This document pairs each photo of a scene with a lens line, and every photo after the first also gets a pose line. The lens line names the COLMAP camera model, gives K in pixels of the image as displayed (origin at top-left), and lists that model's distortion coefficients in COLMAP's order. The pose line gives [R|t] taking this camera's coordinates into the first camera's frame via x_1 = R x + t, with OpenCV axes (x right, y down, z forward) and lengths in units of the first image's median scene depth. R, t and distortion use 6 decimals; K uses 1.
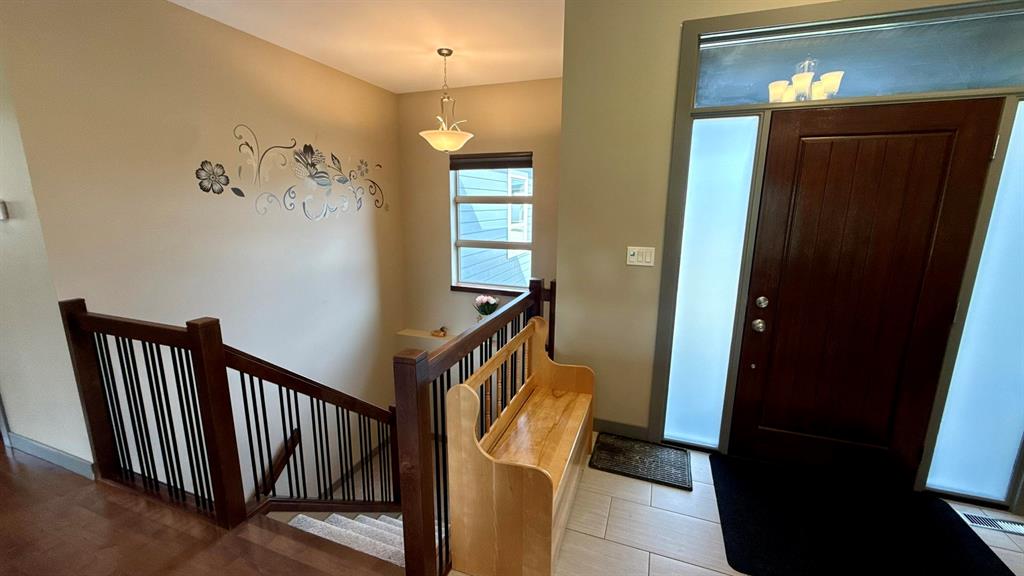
lens RADIAL K [[407.6, 0, 508.2], [0, 407.6, 287.3], [0, 0, 1]] dist [0.000261, -0.000112]
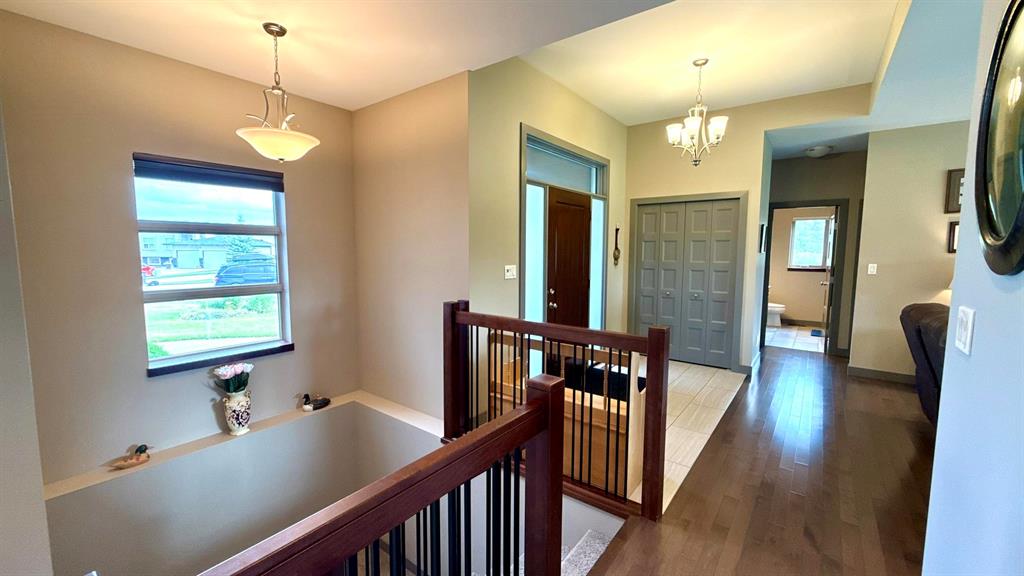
lens RADIAL K [[407.6, 0, 508.2], [0, 407.6, 287.3], [0, 0, 1]] dist [0.000261, -0.000112]
pose [[0.290495, -0.095620, 0.952087, -0.618253], [0.191953, 0.980592, 0.039915, -0.049807], [-0.937425, 0.171161, 0.303212, 0.358836]]
